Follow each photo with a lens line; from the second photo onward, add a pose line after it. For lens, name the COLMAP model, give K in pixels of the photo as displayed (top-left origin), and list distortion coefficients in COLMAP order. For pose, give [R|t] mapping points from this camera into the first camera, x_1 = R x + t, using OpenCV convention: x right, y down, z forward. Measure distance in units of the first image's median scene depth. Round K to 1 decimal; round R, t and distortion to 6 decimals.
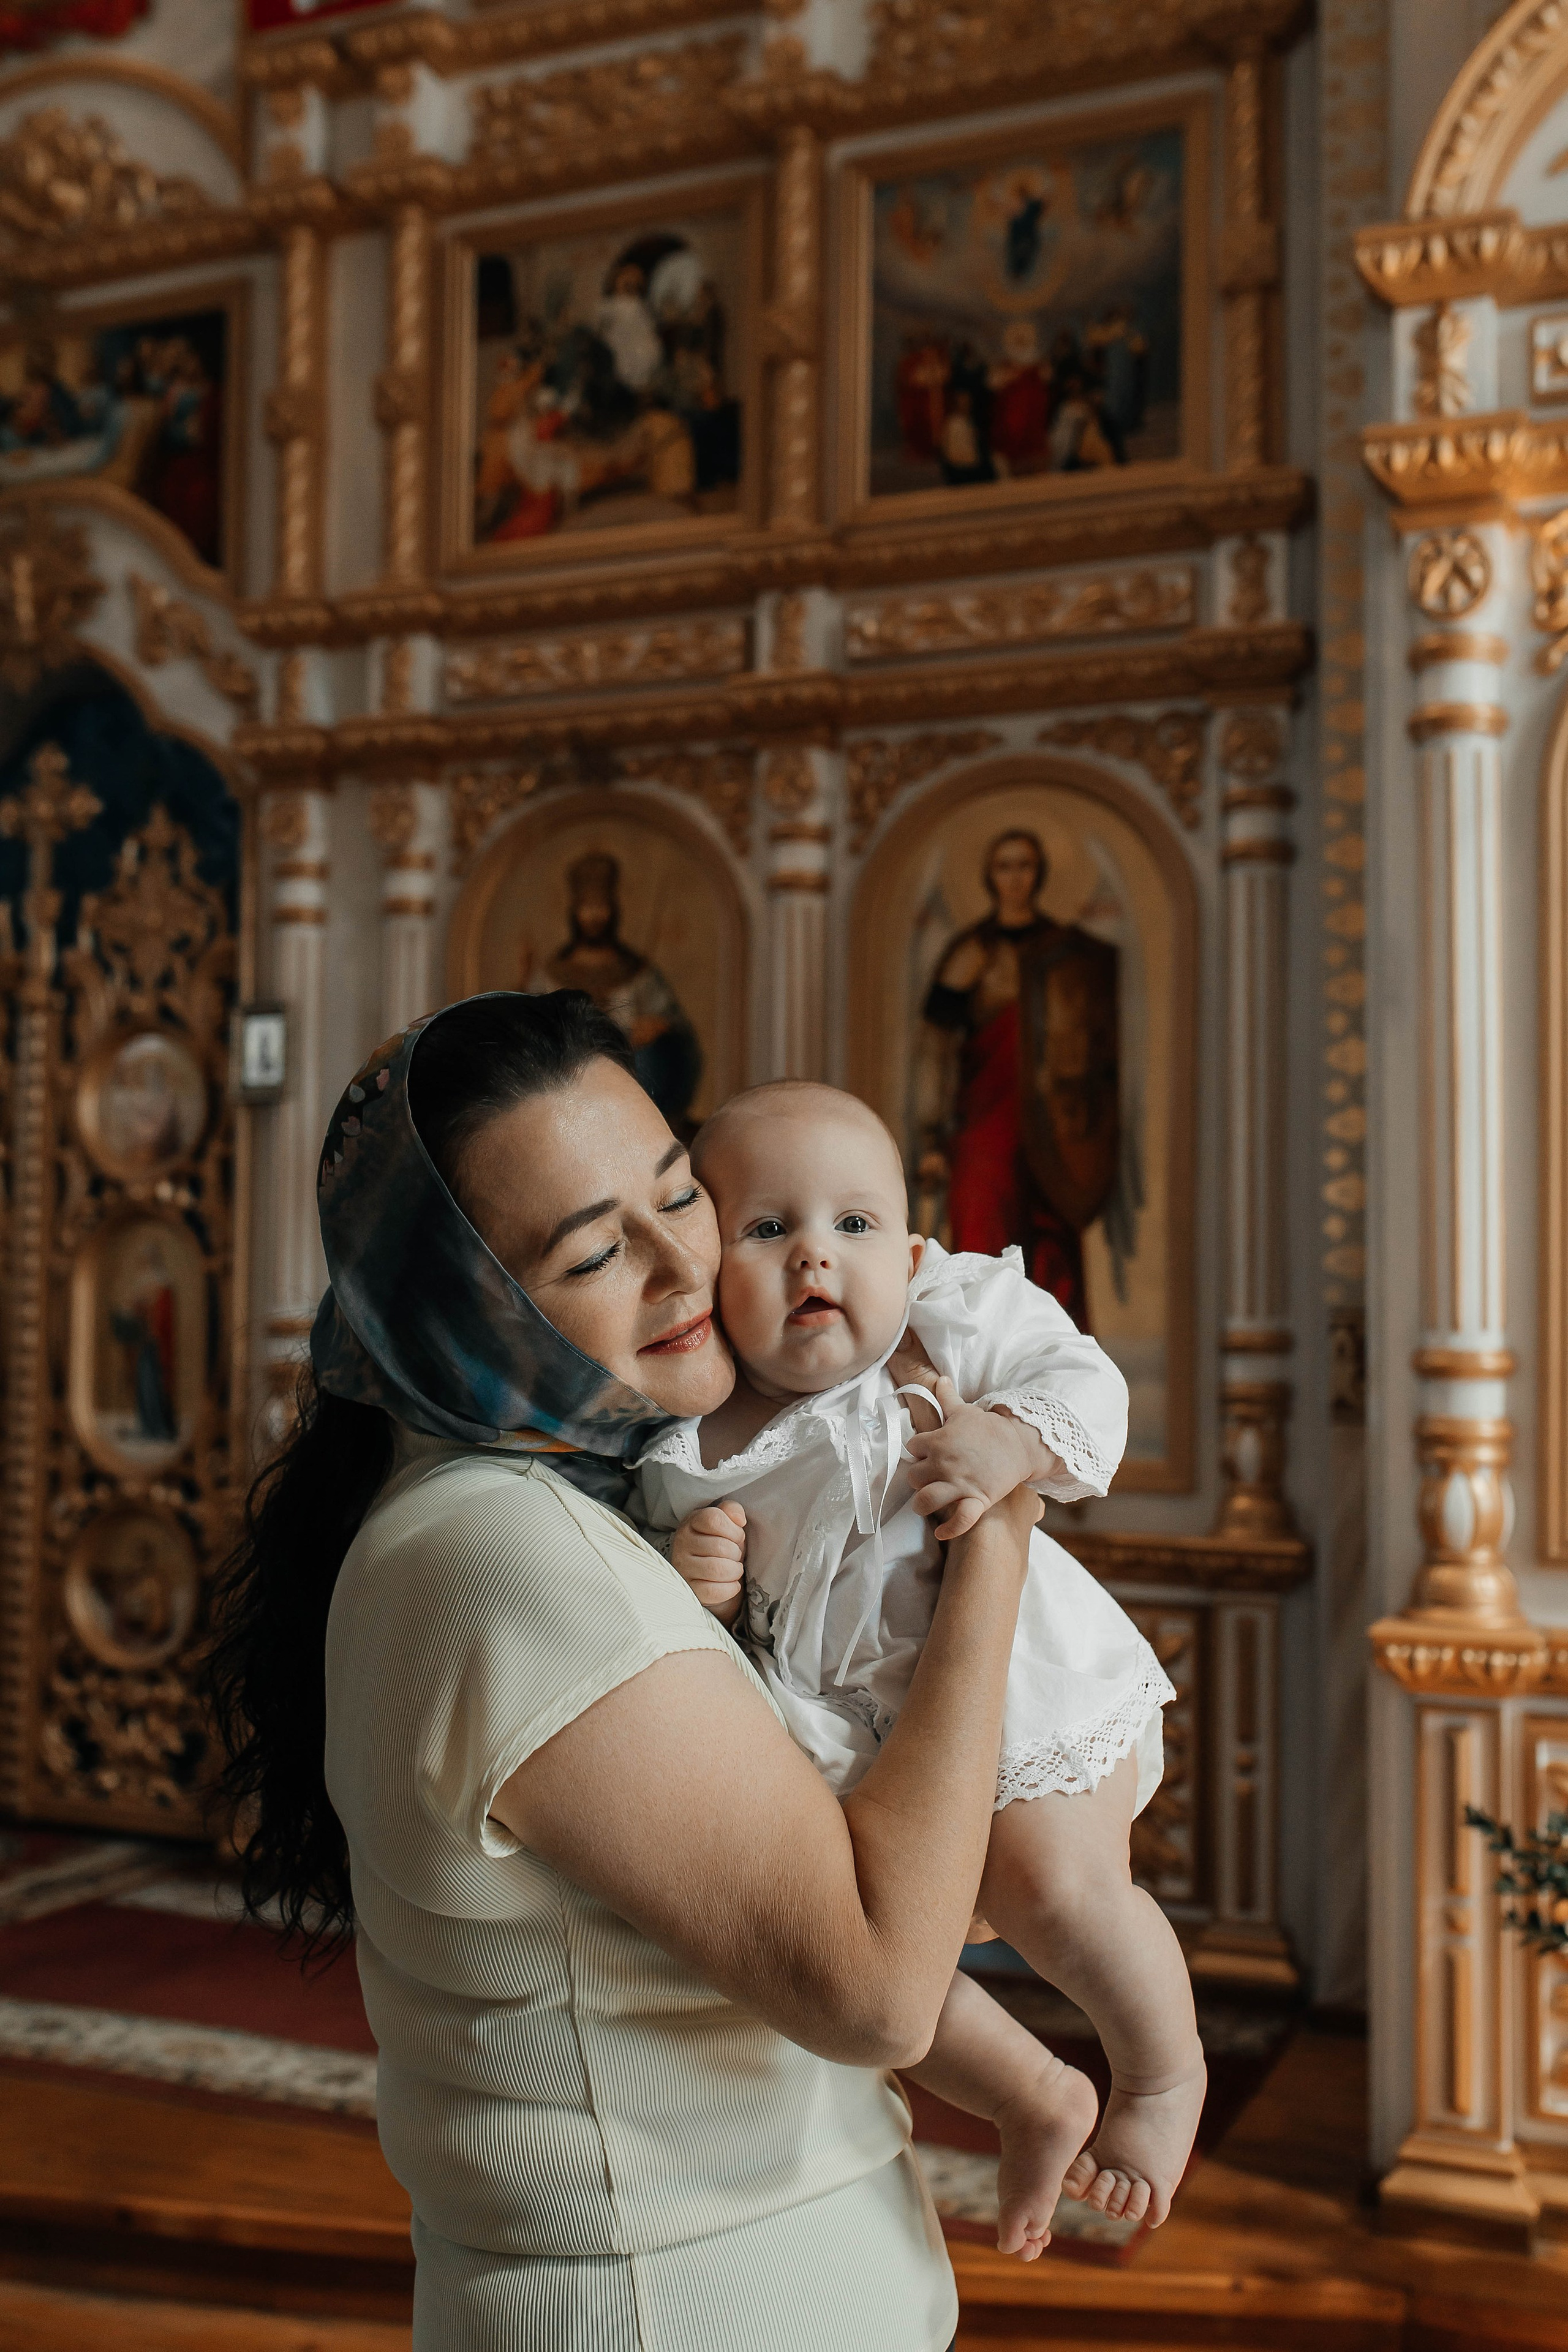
lens RADIAL K [[2403.4, 0, 791.3], [0, 2403.4, 1178.8], [0, 0, 1]] dist [0.007777, -0.015093]
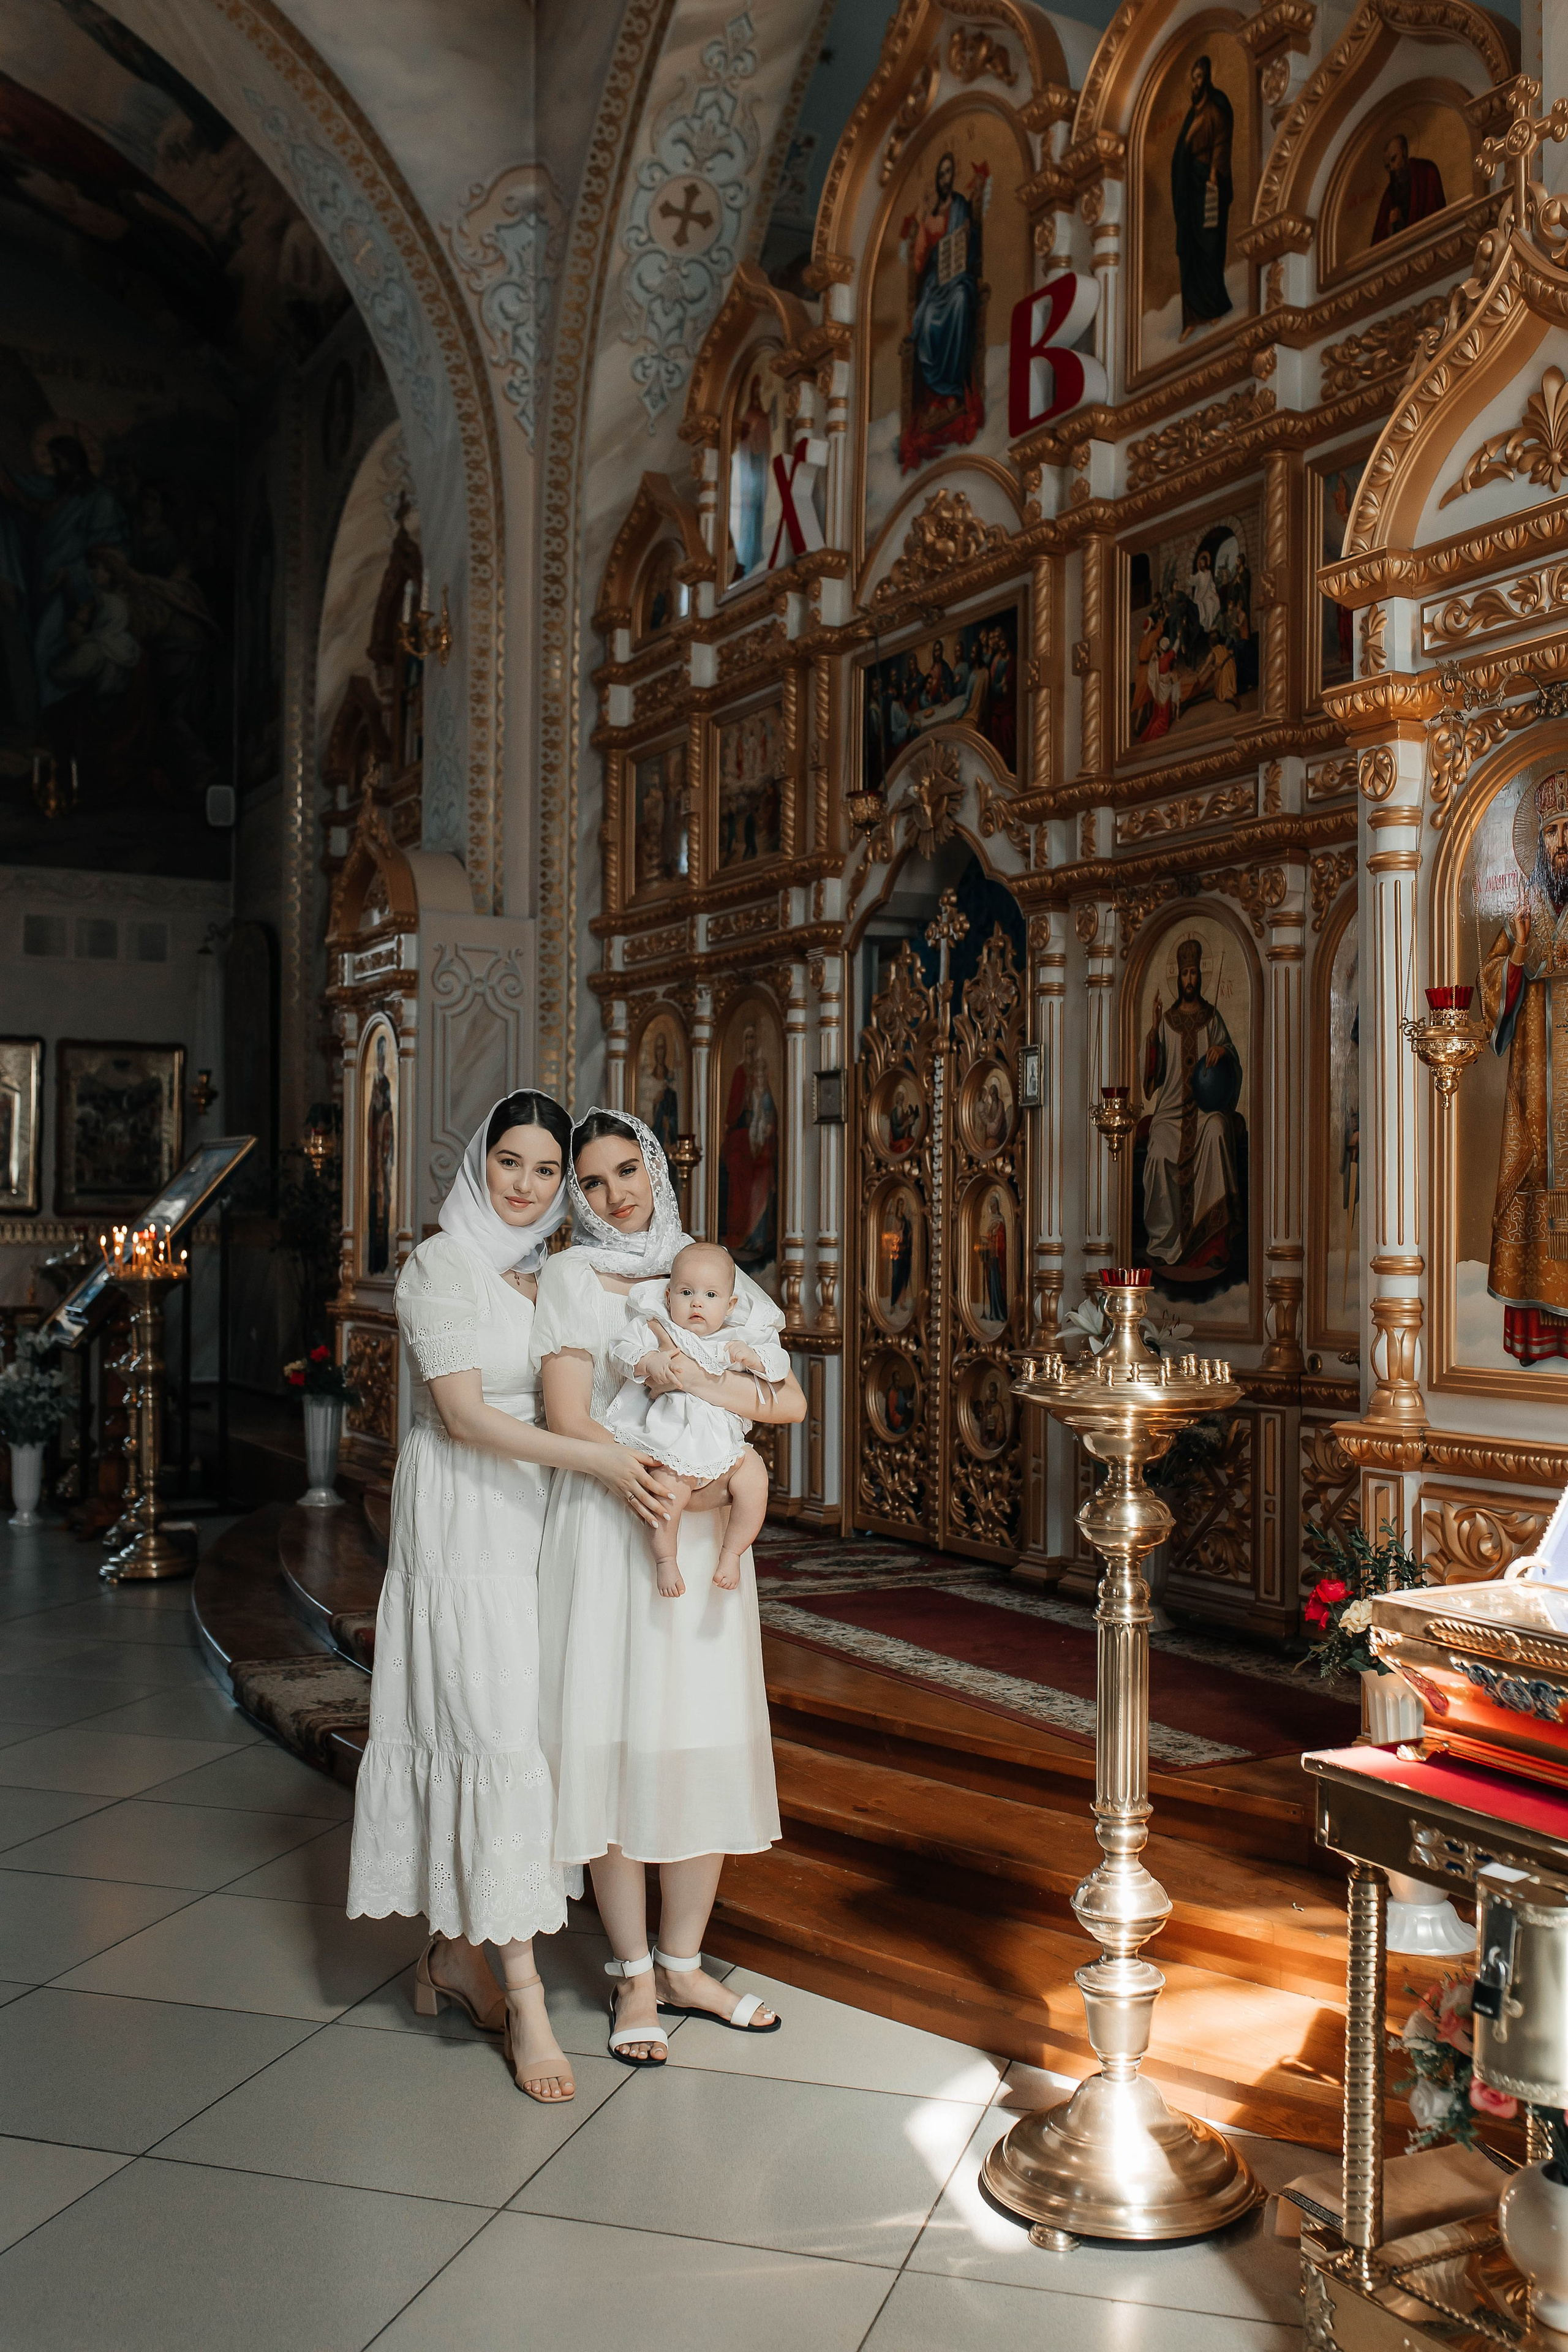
lens RADIAL K [[2220.5, 0, 792.2], [0, 2220.5, 1175.4], [0, 0, 1]] dist [0.002494, 0.000182]
pose [[0.794186, -0.016350, -0.607454, 0.548245], [0.026679, 0.999612, 0.007976, -0.003272], [0.607088, -0.022541, 0.794315, -0.268475]]
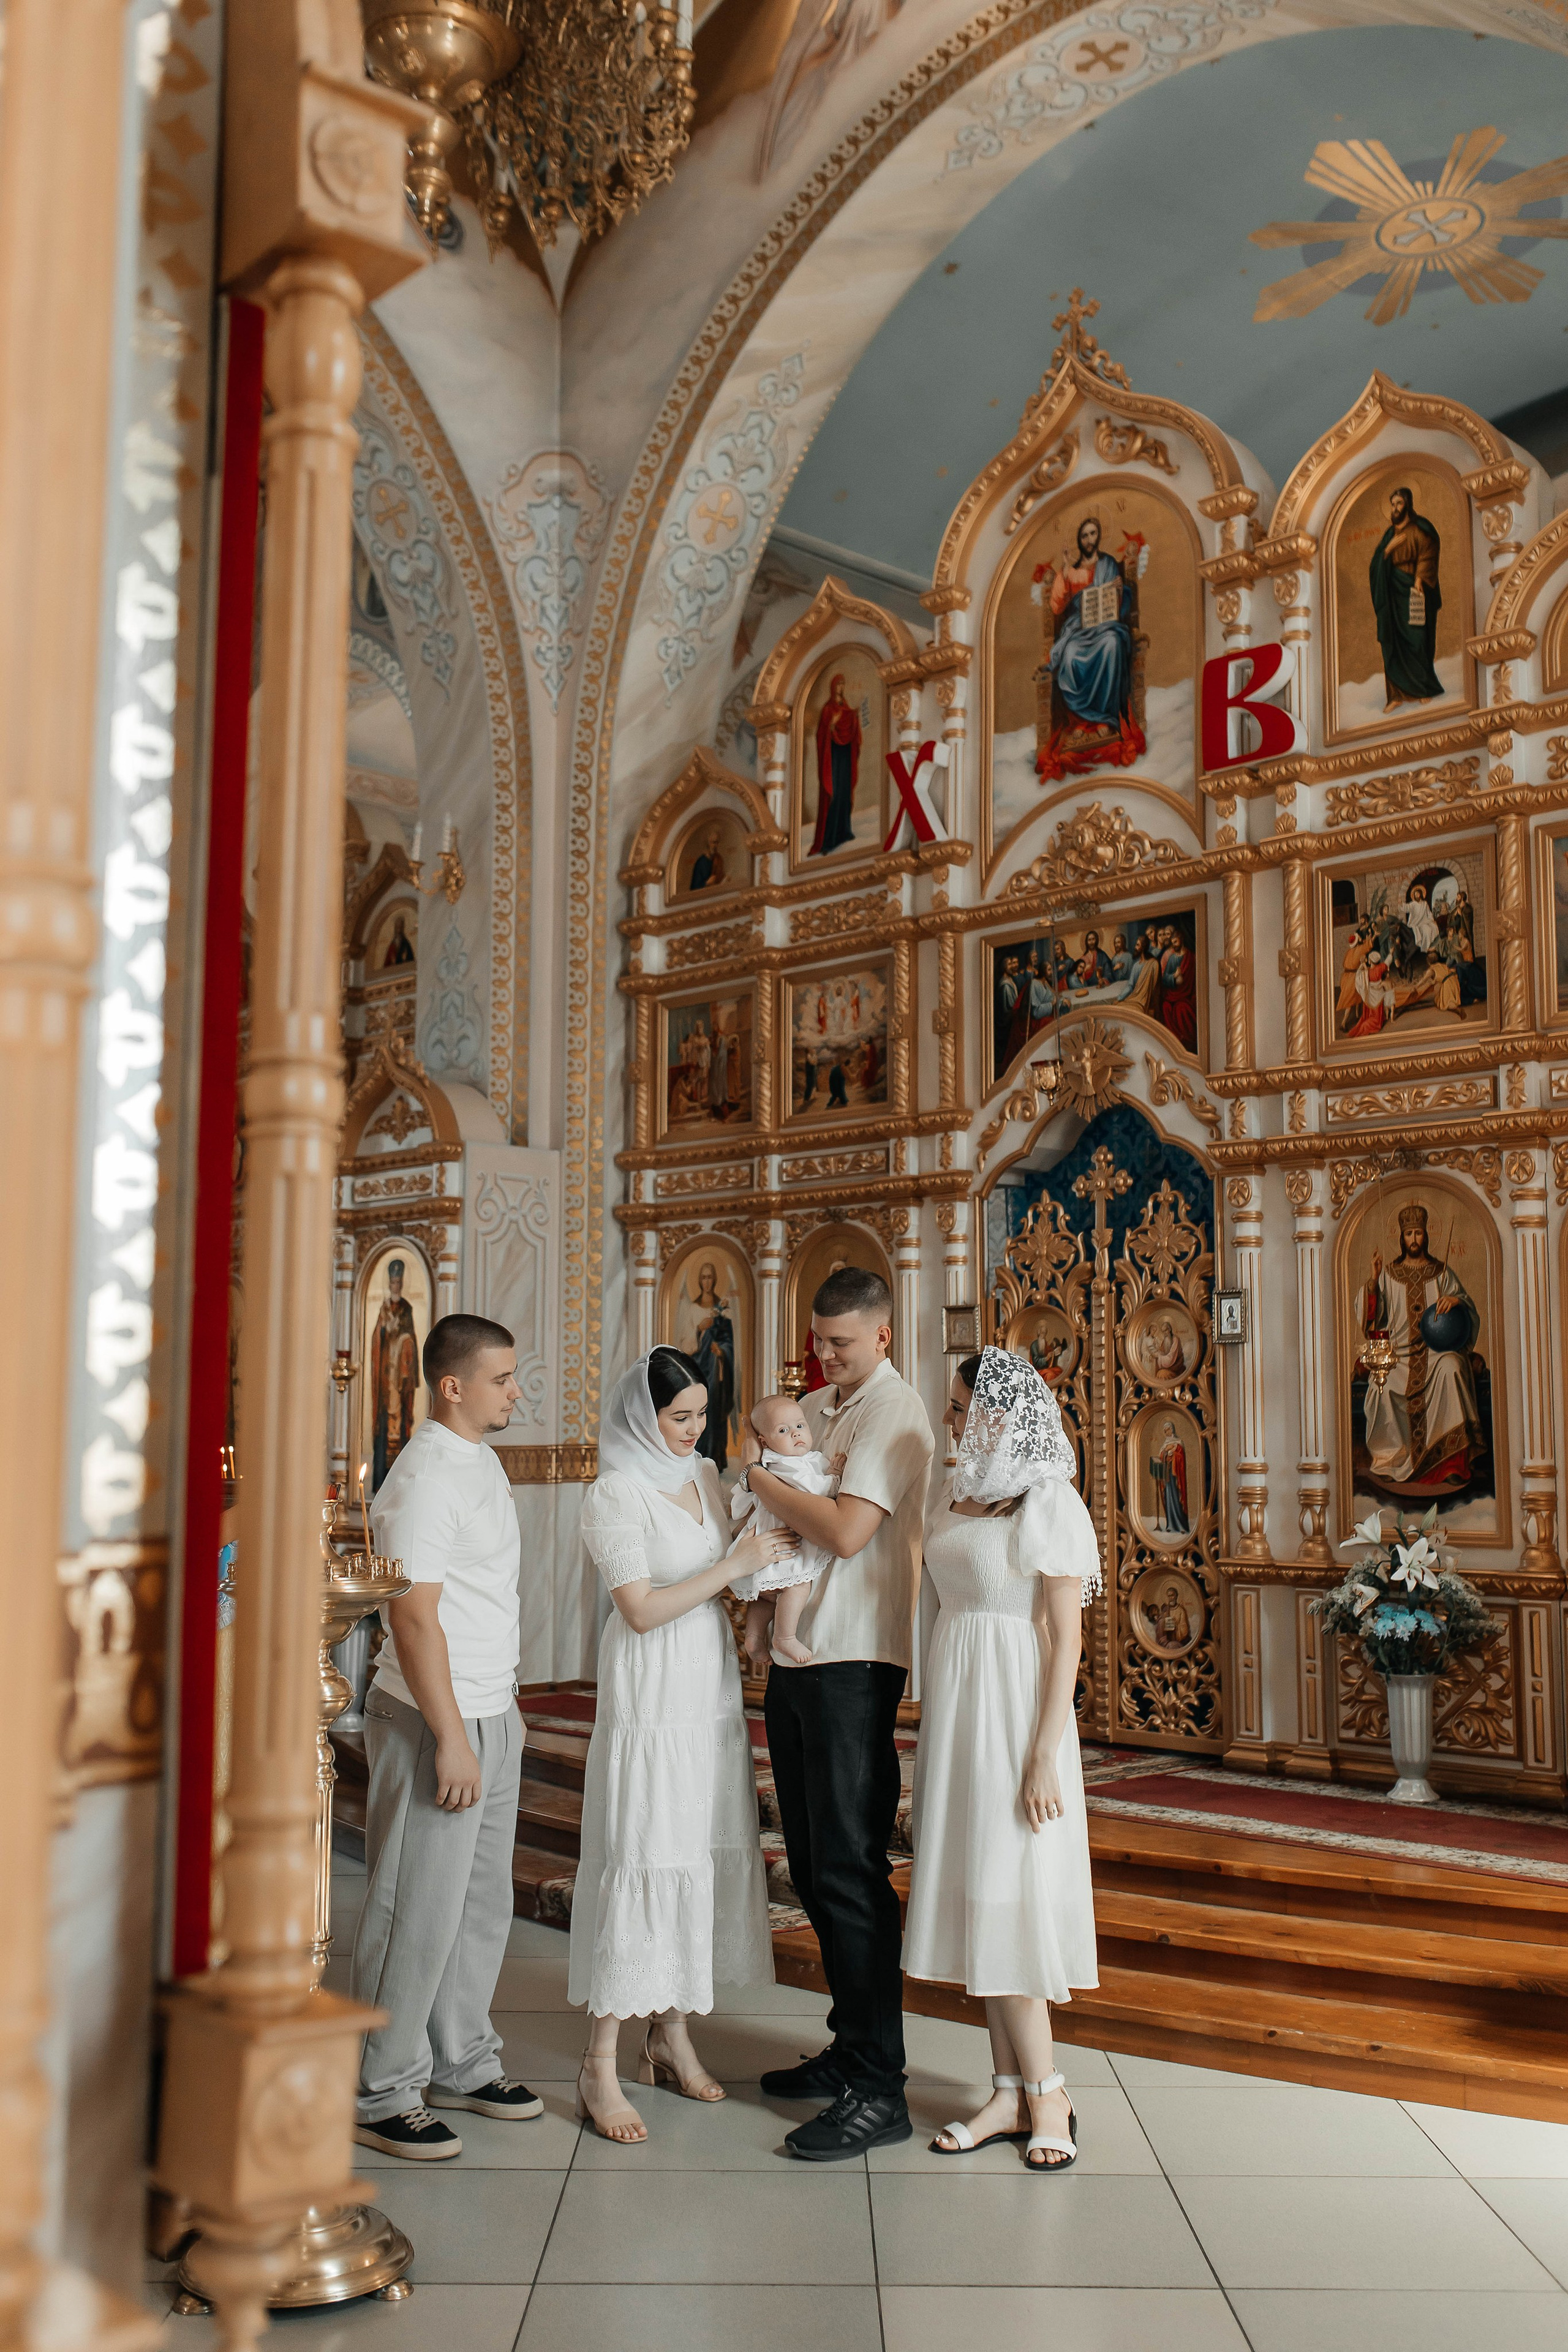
lens RADIAL K [[2216.3, 0, 792.1], [0, 2216.3, 1177.2], [0, 0, 1]] dist [0.000919, -0.000966]
pose [[0.933283, -0.047140, -0.356034, 0.074443], [0.020999, 0.996815, -0.076936, -0.036022], [0.358526, 0.064326, 0.931301, -0.699262]]
